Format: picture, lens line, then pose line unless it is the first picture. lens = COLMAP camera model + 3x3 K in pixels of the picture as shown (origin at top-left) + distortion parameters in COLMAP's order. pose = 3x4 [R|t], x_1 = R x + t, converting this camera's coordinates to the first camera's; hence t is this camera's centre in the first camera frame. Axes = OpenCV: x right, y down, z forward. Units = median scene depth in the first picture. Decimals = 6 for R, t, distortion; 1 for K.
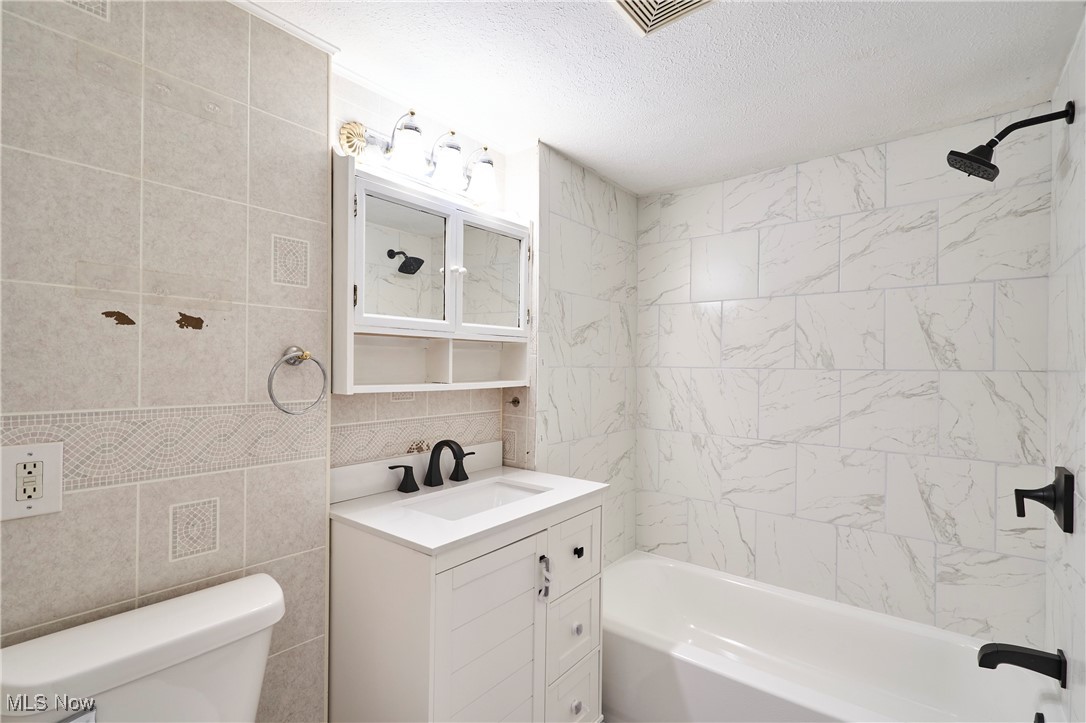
lens RADIAL K [[504.2, 0, 543.6], [0, 504.2, 367.0], [0, 0, 1]] dist [-0.000214, 0.000848]
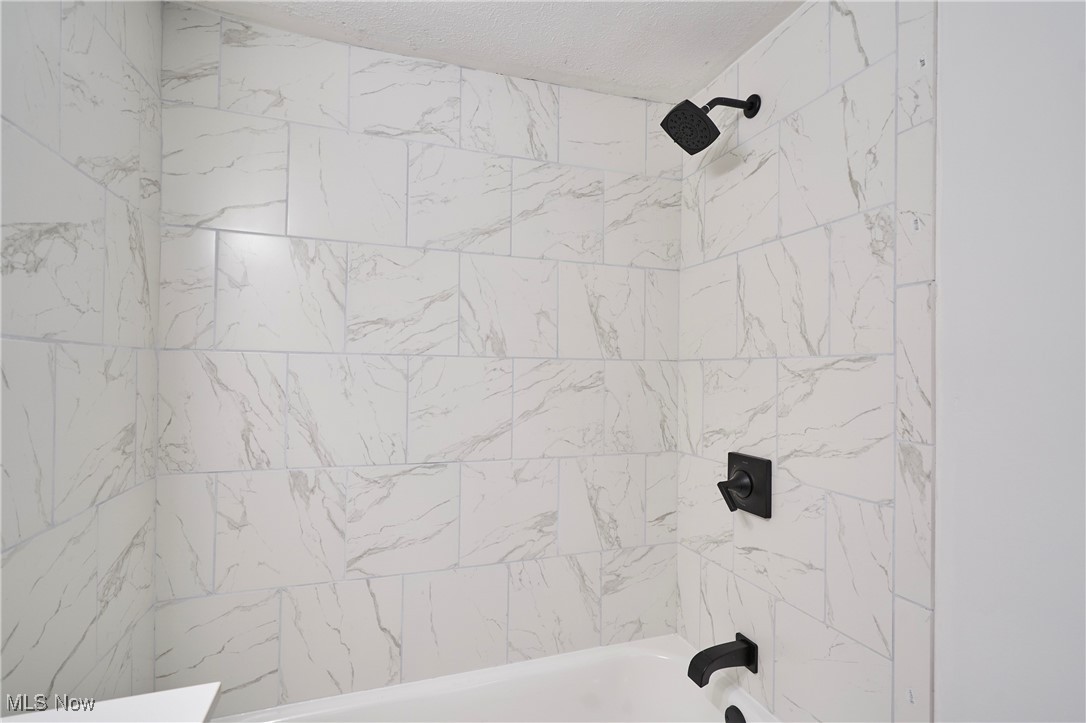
lens RADIAL K [[504.2, 0, 543.6], [0, 504.2, 367.0], [0, 0, 1]] dist [-0.000214, 0.000848]
pose [[0.537569, 0.005769, 0.843200, -0.032273], [-0.004028, 0.999983, -0.004274, 0.023167], [-0.843210, -0.001099, 0.537583, 0.571530]]
